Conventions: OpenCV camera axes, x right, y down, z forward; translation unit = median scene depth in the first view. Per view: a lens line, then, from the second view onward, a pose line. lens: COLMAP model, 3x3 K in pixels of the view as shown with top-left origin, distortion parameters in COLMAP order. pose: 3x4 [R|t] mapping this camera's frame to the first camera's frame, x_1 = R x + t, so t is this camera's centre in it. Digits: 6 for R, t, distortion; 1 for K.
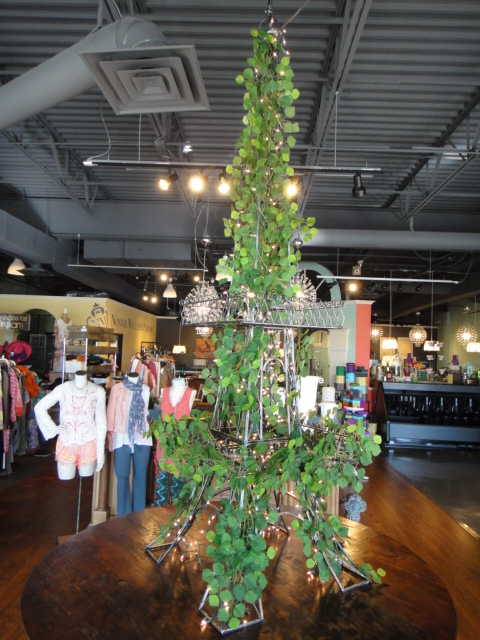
lens RADIAL K [[468.0, 0, 247.2], [0, 468.0, 322.2], [0, 0, 1]] dist [0.022082, -0.001078]
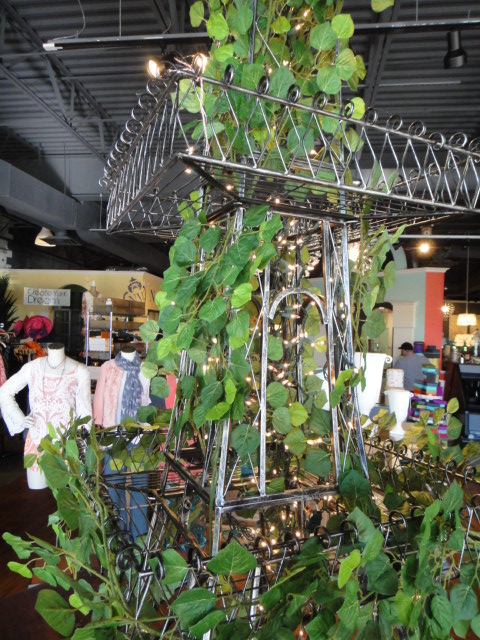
lens RADIAL K [[470.4, 0, 244.1], [0, 470.4, 318.9], [0, 0, 1]] dist [0.020296, -0.005842]
pose [[0.992321, -0.005015, -0.123591, 0.015792], [0.008751, 0.999520, 0.029711, 0.023145], [0.123382, -0.030564, 0.991888, 0.152309]]
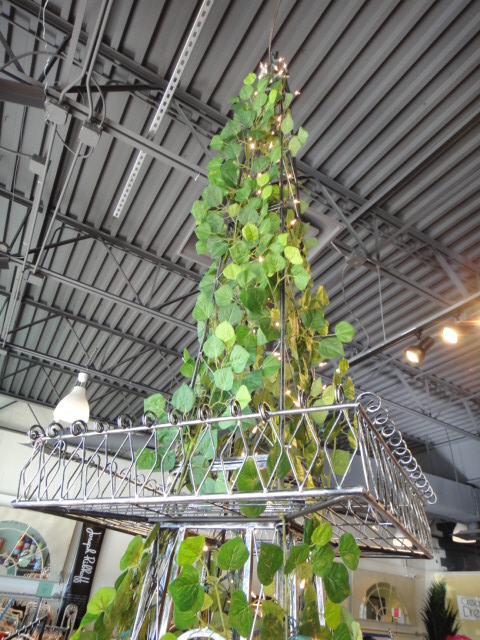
lens RADIAL K [[470.4, 0, 244.1], [0, 470.4, 318.9], [0, 0, 1]] dist [0.020296, -0.005842]
pose [[0.534982, -0.443658, -0.719000, 0.103982], [-0.008800, 0.848053, -0.529839, 0.015893], [0.844817, 0.289782, 0.449789, 0.212771]]
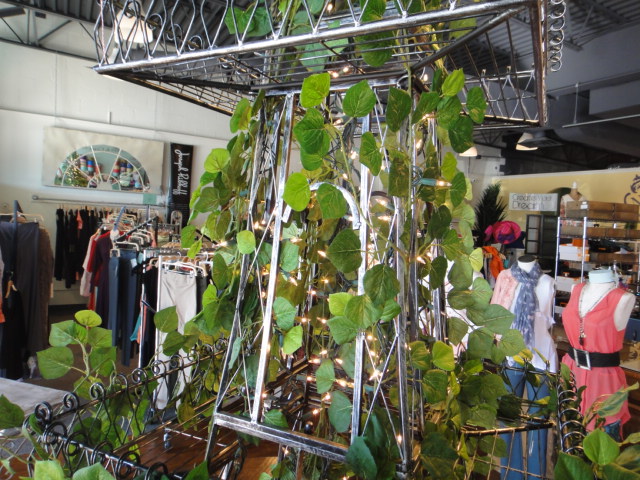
lens RADIAL K [[468.0, 0, 322.3], [0, 468.0, 238.2], [0, 0, 1]] dist [0.022082, -0.001078]
pose [[0.536258, 0.025425, -0.843671, 0.084375], [0.022675, 0.998752, 0.044511, 0.025258], [0.843749, -0.042999, 0.535012, 0.215344]]
